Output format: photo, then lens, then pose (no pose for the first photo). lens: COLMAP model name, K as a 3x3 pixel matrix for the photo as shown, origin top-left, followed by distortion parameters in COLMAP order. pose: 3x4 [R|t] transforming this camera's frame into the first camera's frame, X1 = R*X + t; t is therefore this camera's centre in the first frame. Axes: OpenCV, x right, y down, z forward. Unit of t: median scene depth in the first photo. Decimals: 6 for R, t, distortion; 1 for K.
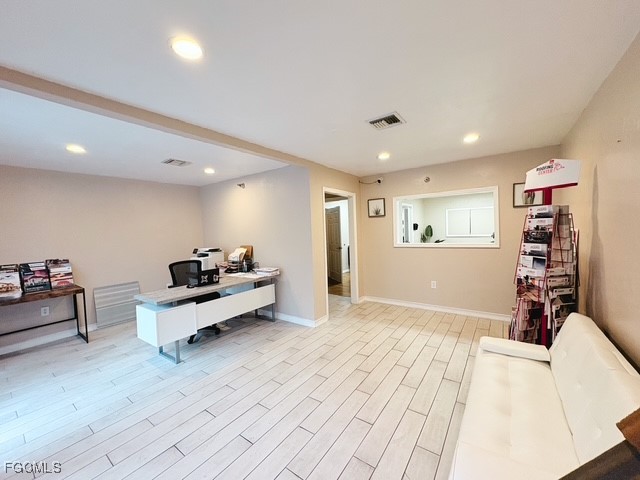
lens RADIAL K [[254.6, 0, 318.3], [0, 254.6, 241.9], [0, 0, 1]] dist [0.000065, 0.000254]
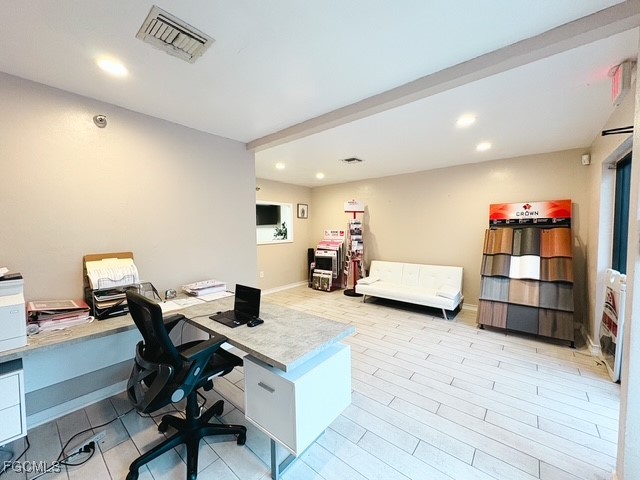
lens RADIAL K [[254.6, 0, 318.0], [0, 254.6, 241.5], [0, 0, 1]] dist [0.000065, 0.000254]
pose [[0.079795, -0.019232, 0.996626, -1.440370], [0.055468, 0.998350, 0.014825, 0.008577], [-0.995267, 0.054098, 0.080730, 1.159968]]
